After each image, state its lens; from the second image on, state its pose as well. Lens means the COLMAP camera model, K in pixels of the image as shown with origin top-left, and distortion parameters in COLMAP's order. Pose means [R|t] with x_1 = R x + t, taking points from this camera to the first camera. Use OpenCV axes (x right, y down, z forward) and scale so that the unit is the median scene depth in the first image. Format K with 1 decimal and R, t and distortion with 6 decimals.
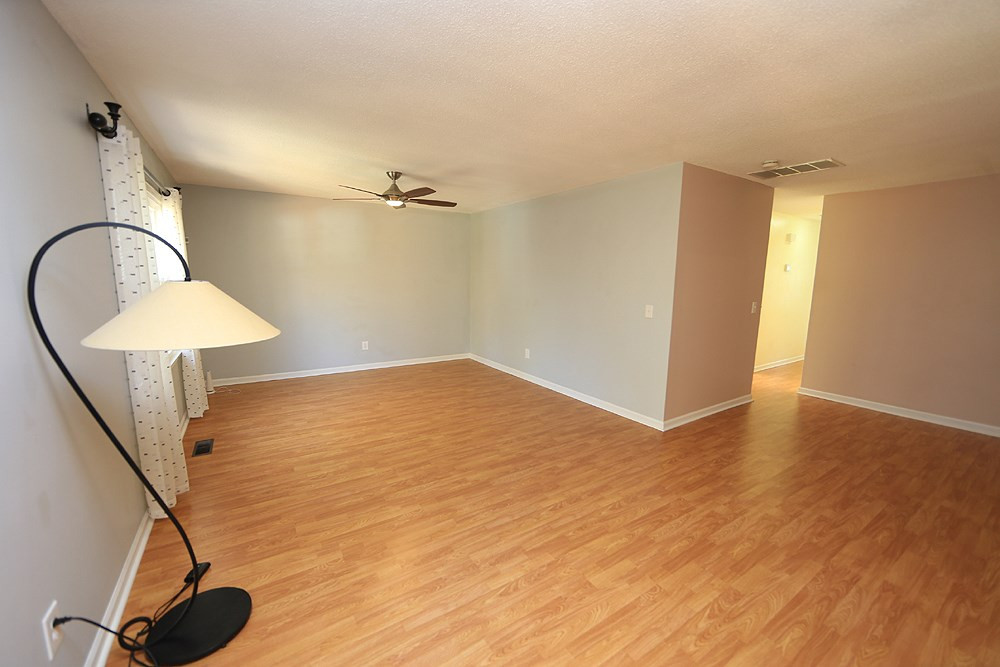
lens RADIAL K [[398.7, 0, 499.4], [0, 398.7, 333.2], [0, 0, 1]] dist [0.000317, 0.000024]
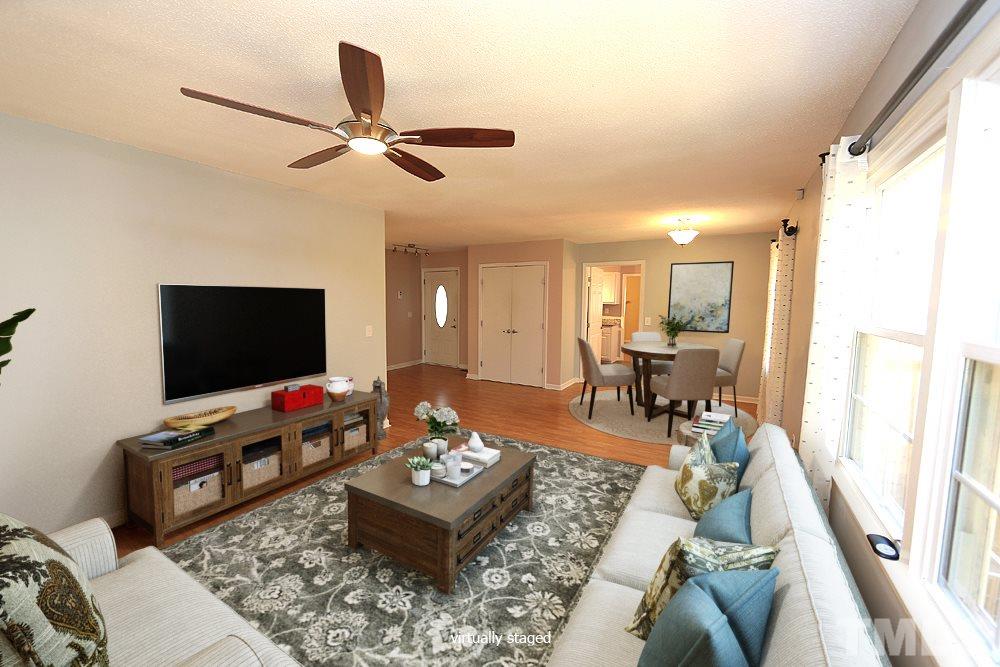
lens RADIAL K [[397.2, 0, 498.9], [0, 397.2, 333.9], [0, 0, 1]] dist [-0.004730, 0.000825]
pose [[-0.447430, -0.095749, 0.889179, -1.779051], [0.126092, 0.977566, 0.168716, -0.433185], [-0.885386, 0.187606, -0.425319, 2.647666]]
